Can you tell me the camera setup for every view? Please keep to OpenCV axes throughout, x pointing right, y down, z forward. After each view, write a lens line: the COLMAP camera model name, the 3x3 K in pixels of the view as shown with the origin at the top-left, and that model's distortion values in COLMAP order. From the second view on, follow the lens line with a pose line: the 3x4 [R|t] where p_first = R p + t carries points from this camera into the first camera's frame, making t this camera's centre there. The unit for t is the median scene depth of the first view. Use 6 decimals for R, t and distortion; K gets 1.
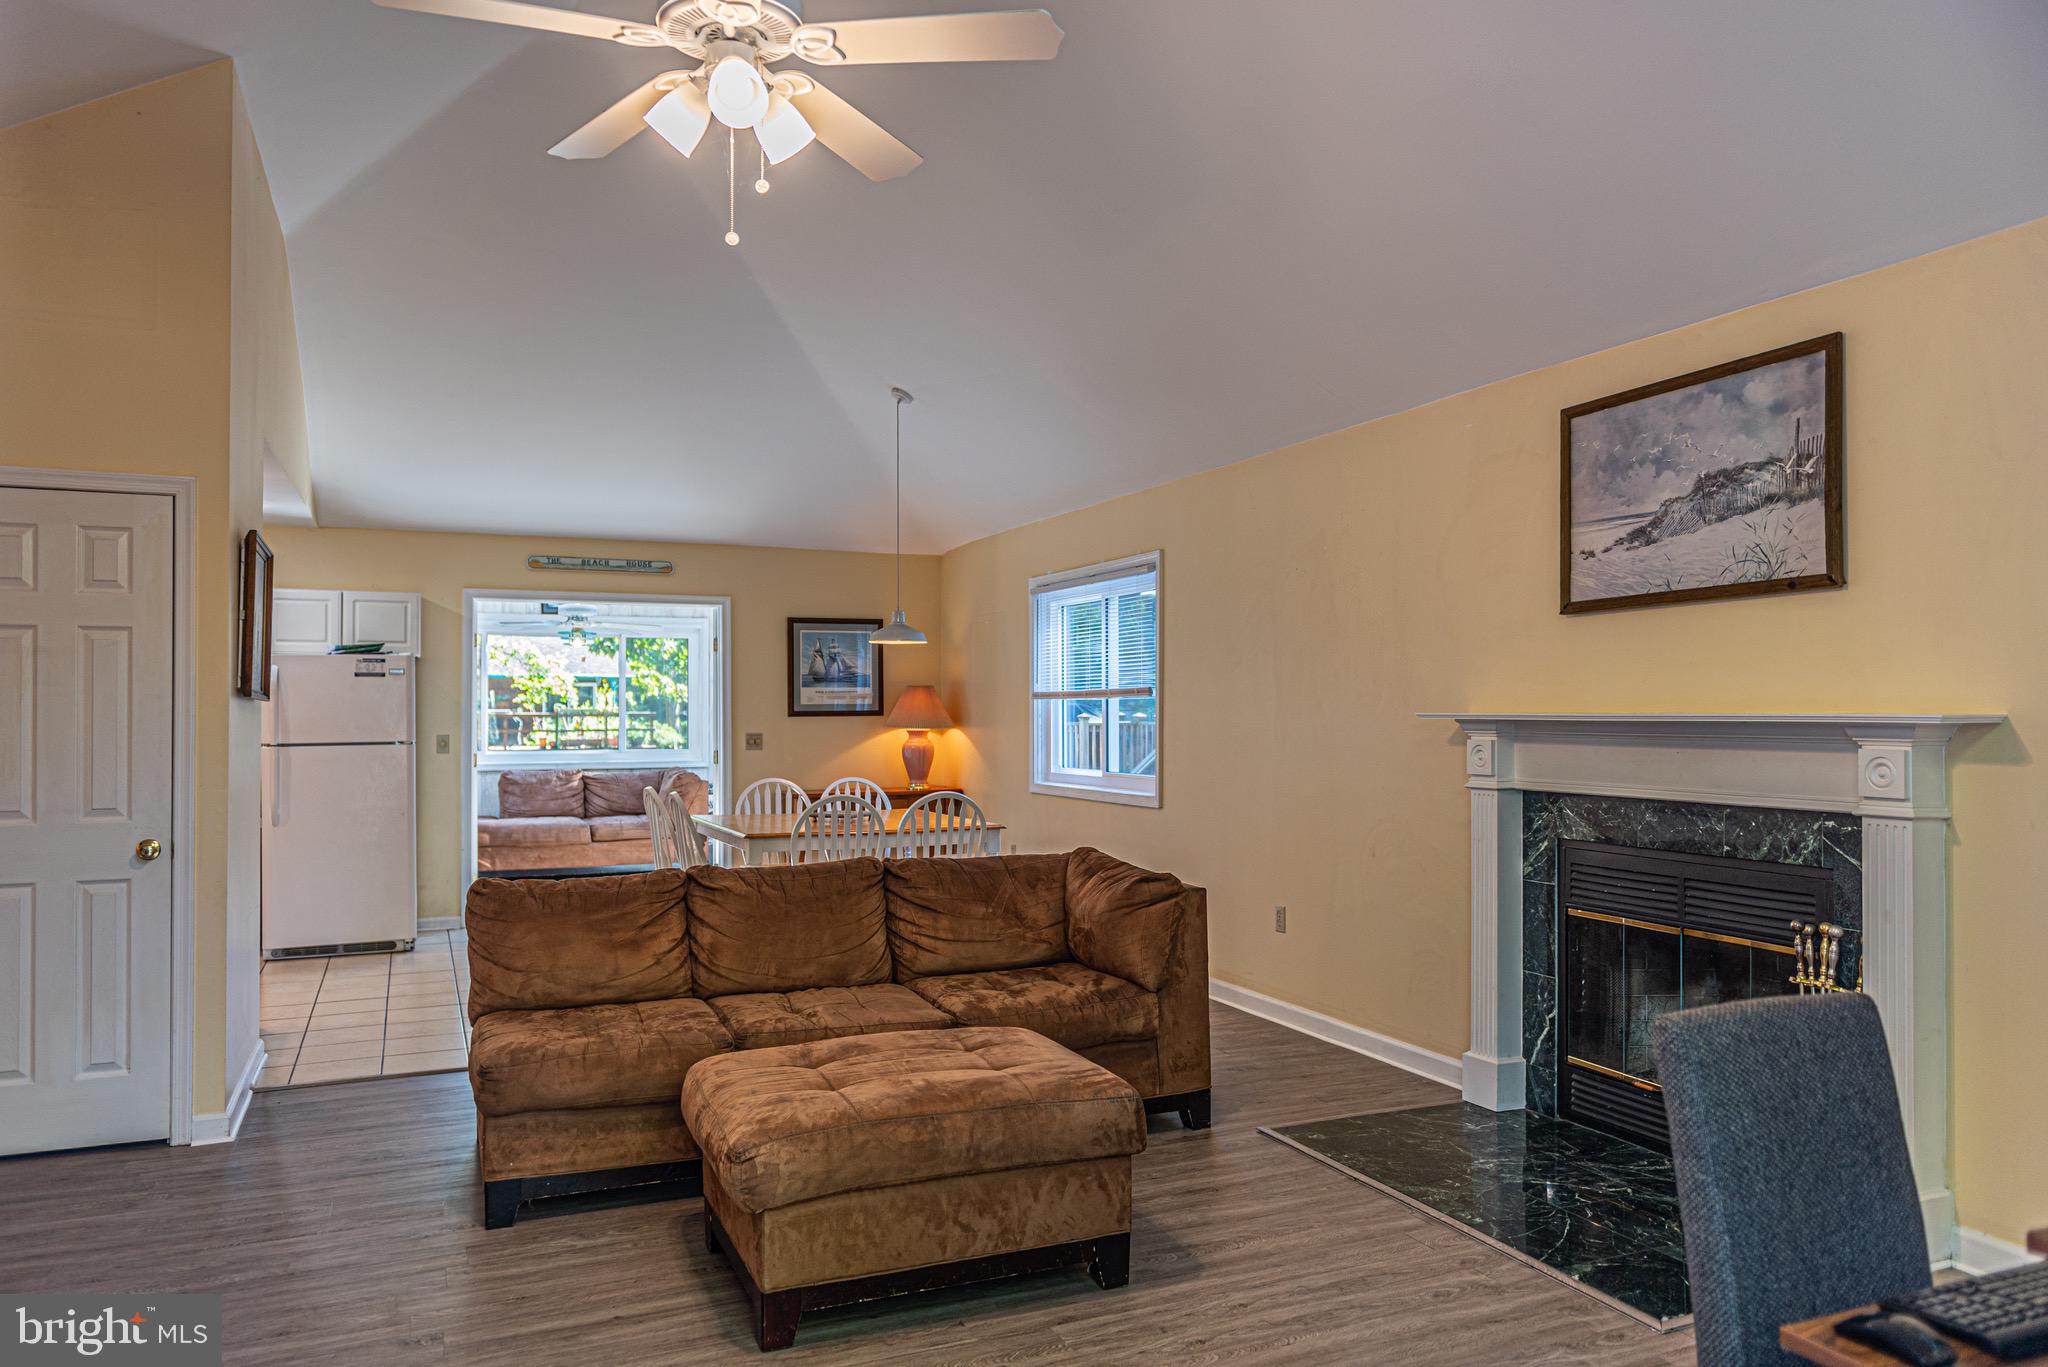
lens RADIAL K [[1384.8, 0, 1030.6], [0, 1384.8, 692.3], [0, 0, 1]] dist [0.010470, -0.008605]
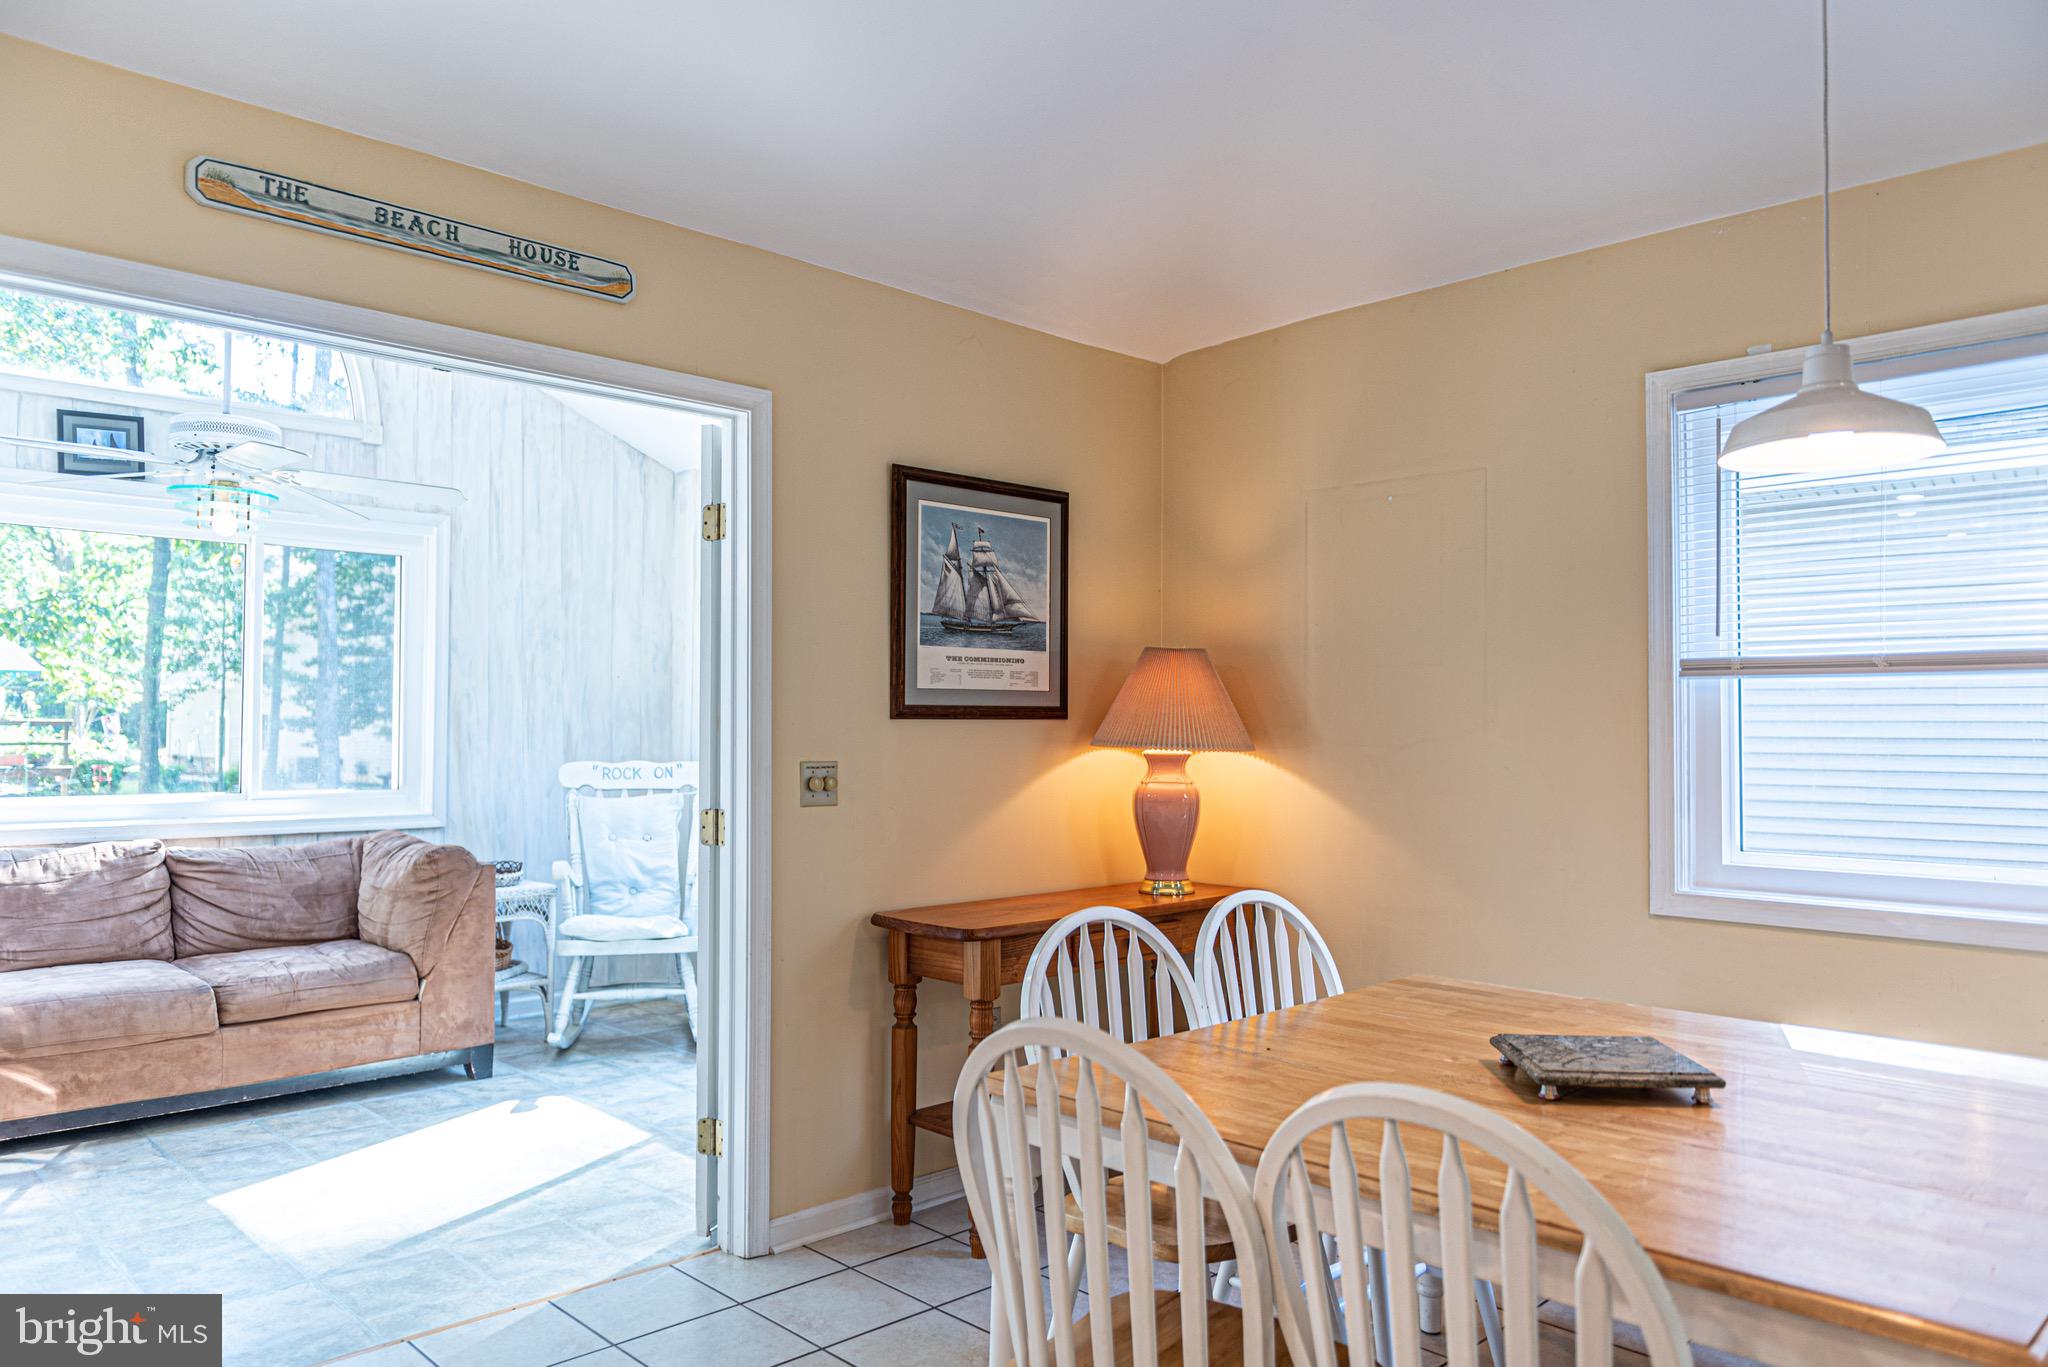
lens RADIAL K [[1384.8, 0, 999.1], [0, 1384.8, 704.3], [0, 0, 1]] dist [0.010470, -0.008605]
pose [[0.939346, 0.013305, 0.342714, -0.596497], [-0.012413, 0.999911, -0.004795, 0.031867], [-0.342747, 0.000250, 0.939428, 1.331800]]
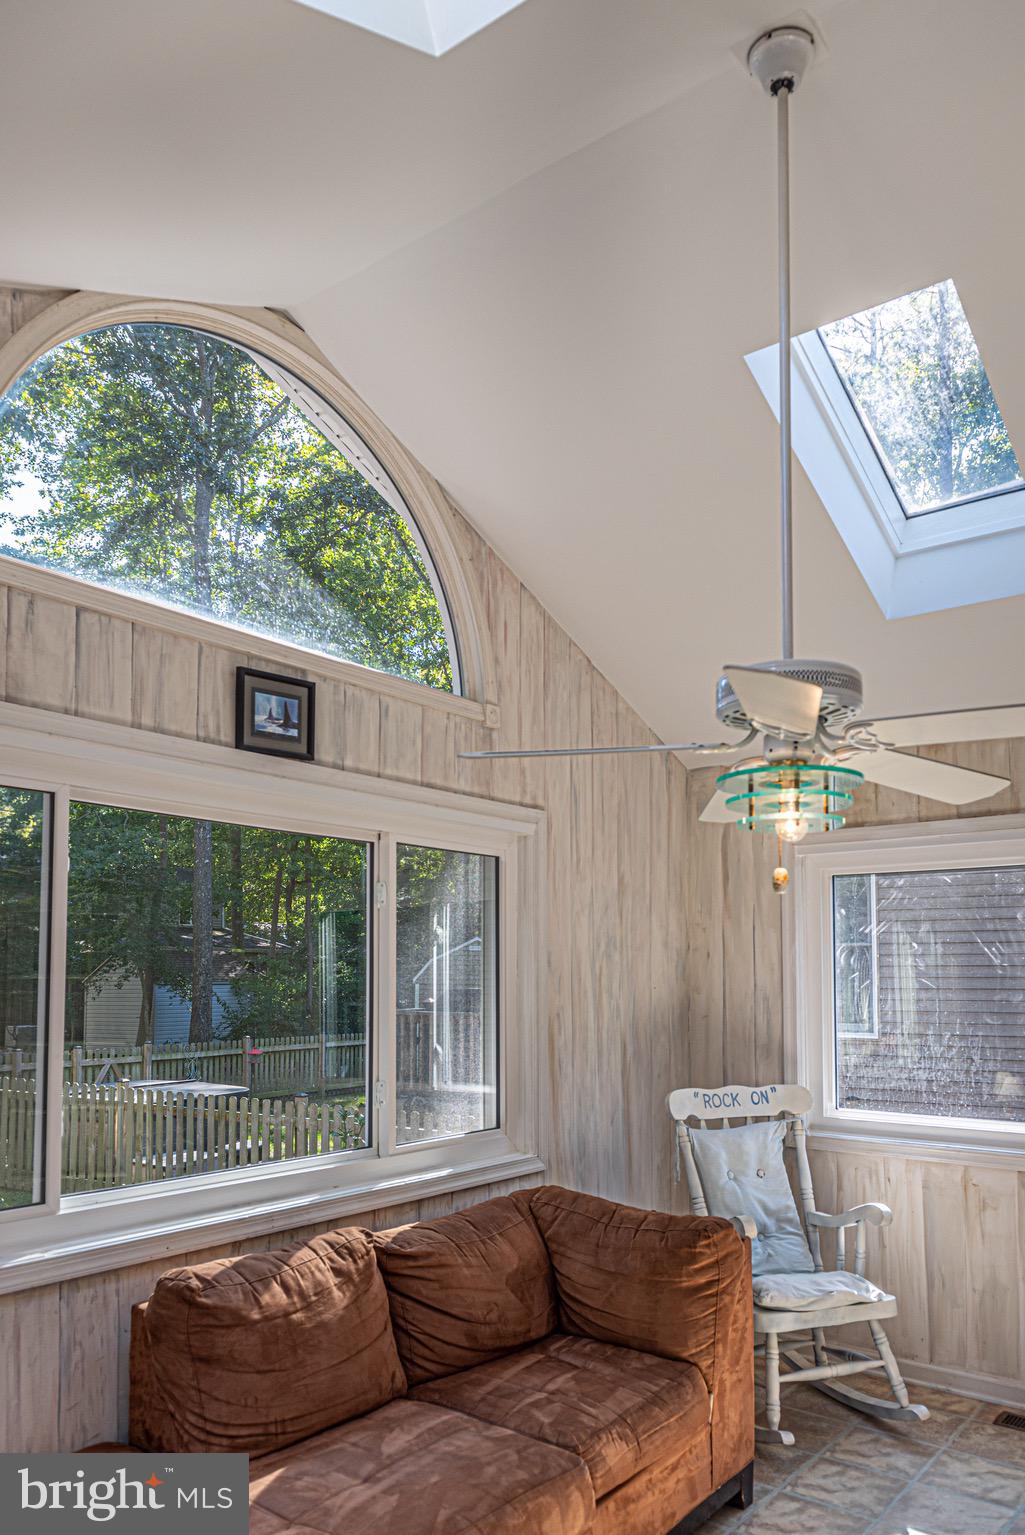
lens RADIAL K [[1088.4, 0, 544.2], [0, 1088.4, 913.0], [0, 0, 1]] dist [-0.014272, -0.003572]
pose [[0.872987, 0.034097, 0.486550, -1.072085], [-0.012081, 0.998759, -0.048316, -0.017931], [-0.487594, 0.036301, 0.872316, 1.952417]]
